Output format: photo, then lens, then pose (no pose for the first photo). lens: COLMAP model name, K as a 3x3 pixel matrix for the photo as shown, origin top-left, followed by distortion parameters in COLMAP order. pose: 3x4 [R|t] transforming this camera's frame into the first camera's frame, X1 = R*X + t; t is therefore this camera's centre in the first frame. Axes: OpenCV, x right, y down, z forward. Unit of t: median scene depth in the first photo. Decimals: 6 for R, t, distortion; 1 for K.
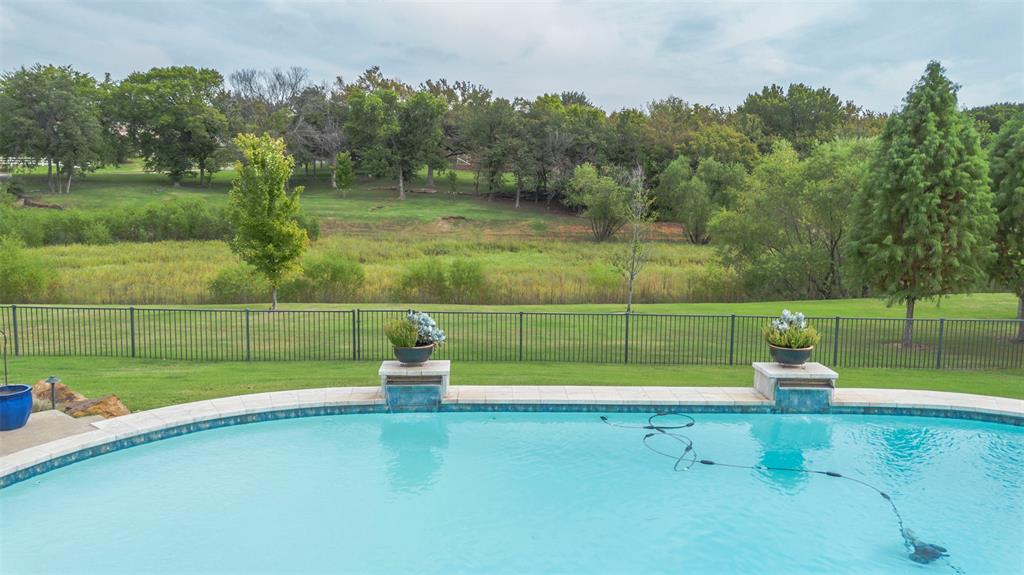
lens RADIAL K [[729.6, 0, 512.0], [0, 729.6, 287.5], [0, 0, 1]] dist [0.080282, -0.082021]
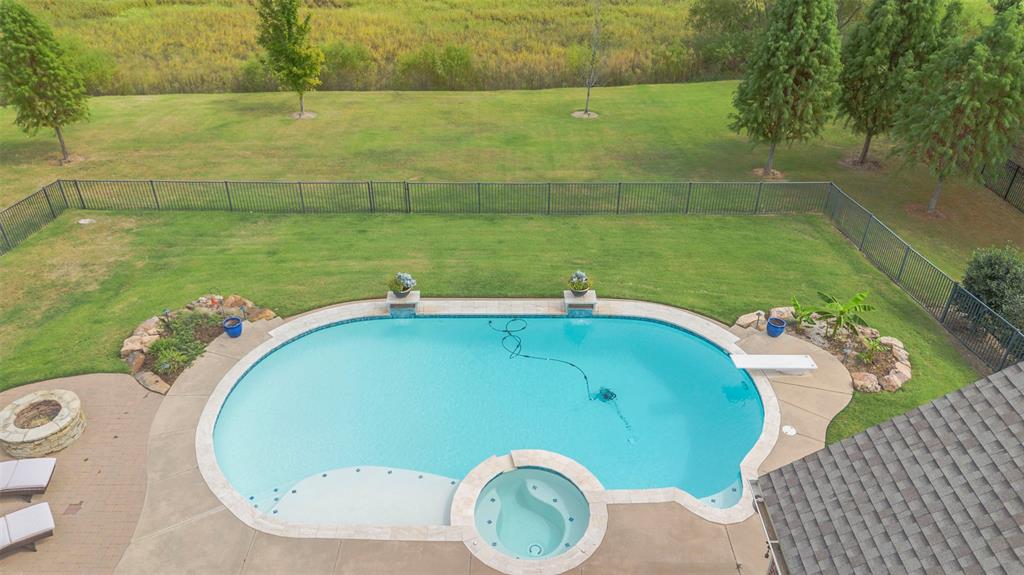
lens RADIAL K [[729.6, 0, 512.0], [0, 729.6, 287.5], [0, 0, 1]] dist [0.080282, -0.082021]
pose [[0.999764, 0.010533, -0.019025, 0.093746], [-0.001466, 0.905521, 0.424298, -0.340275], [0.021697, -0.424170, 0.905323, -0.381398]]
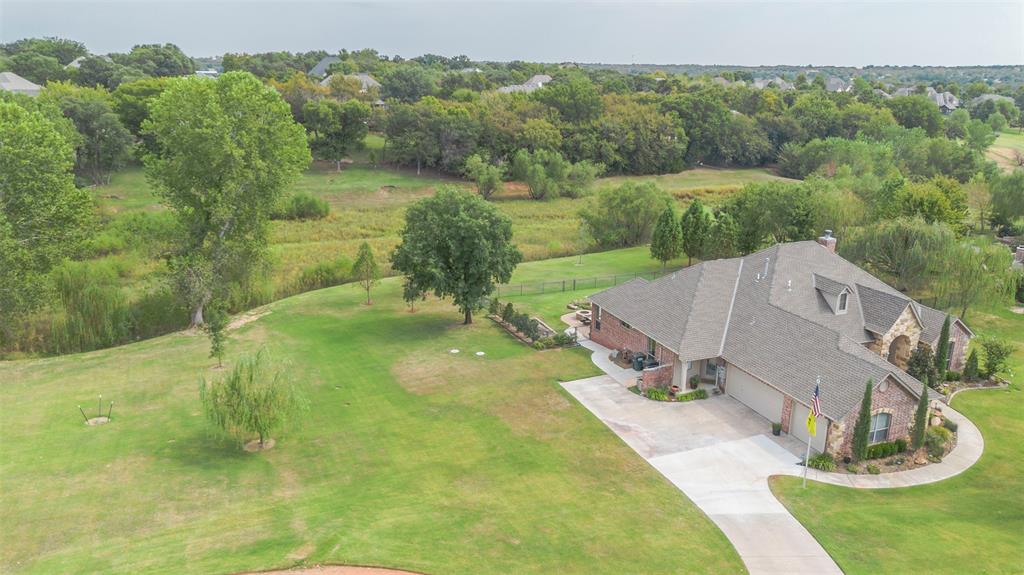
lens RADIAL K [[729.6, 0, 512.0], [0, 729.6, 287.5], [0, 0, 1]] dist [0.080282, -0.082021]
pose [[0.937190, -0.098724, 0.334556, -1.675020], [0.046266, 0.985820, 0.161301, -0.552495], [-0.345737, -0.135692, 0.928469, -2.557659]]
